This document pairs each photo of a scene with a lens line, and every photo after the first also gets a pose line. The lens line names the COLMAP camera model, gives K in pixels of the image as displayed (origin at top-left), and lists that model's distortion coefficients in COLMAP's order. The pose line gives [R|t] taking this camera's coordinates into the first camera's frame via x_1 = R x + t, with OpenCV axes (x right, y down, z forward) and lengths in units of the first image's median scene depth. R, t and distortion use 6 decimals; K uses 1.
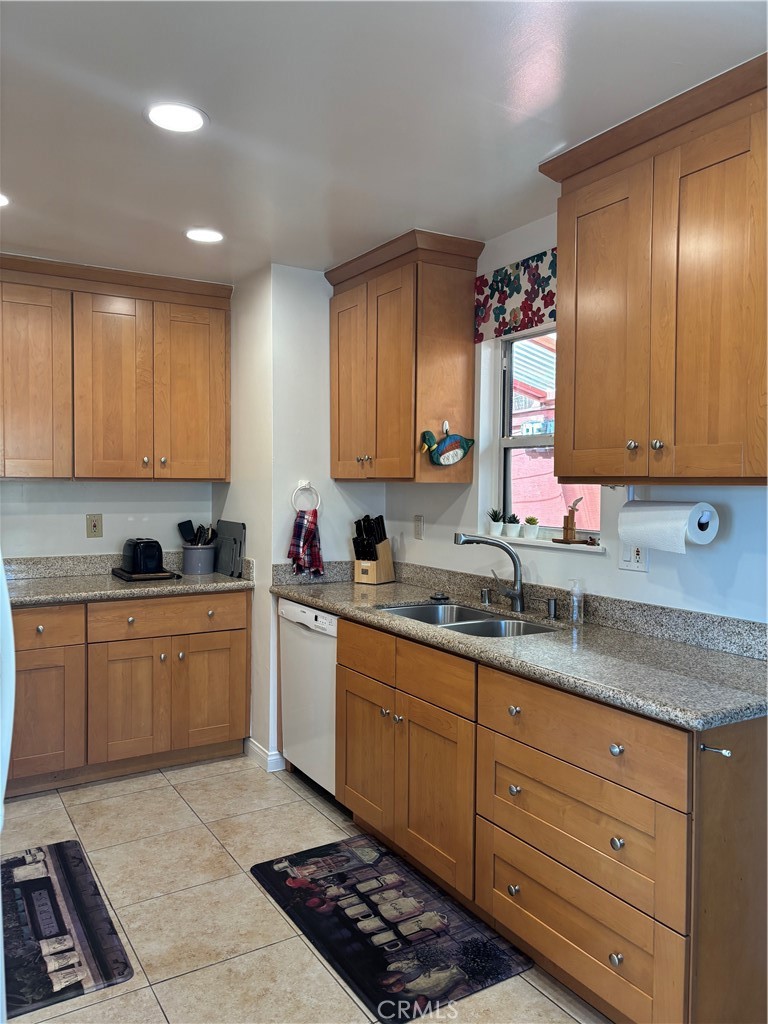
lens RADIAL K [[776.5, 0, 380.3], [0, 776.5, 510.4], [0, 0, 1]] dist [0.064691, -0.068511]
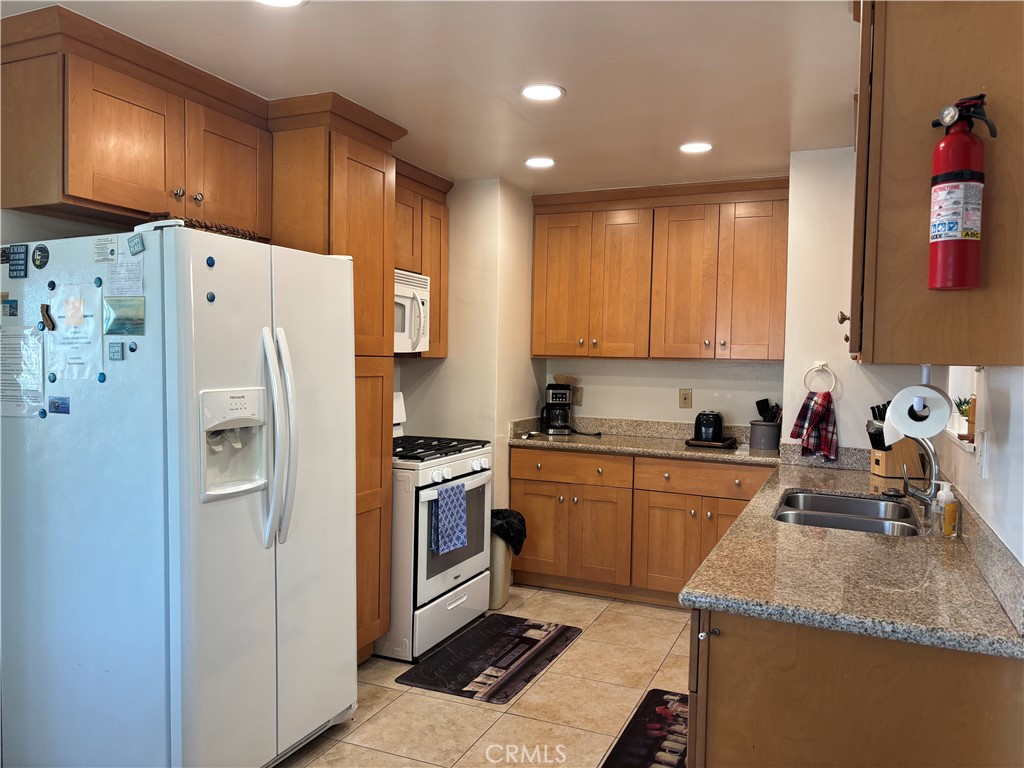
lens RADIAL K [[776.5, 0, 510.7], [0, 776.5, 386.7], [0, 0, 1]] dist [0.064691, -0.068511]
pose [[0.577301, 0.040989, -0.815502, 0.513157], [-0.053102, 0.998510, 0.012596, 0.001155], [0.814803, 0.036033, 0.578618, 0.108819]]
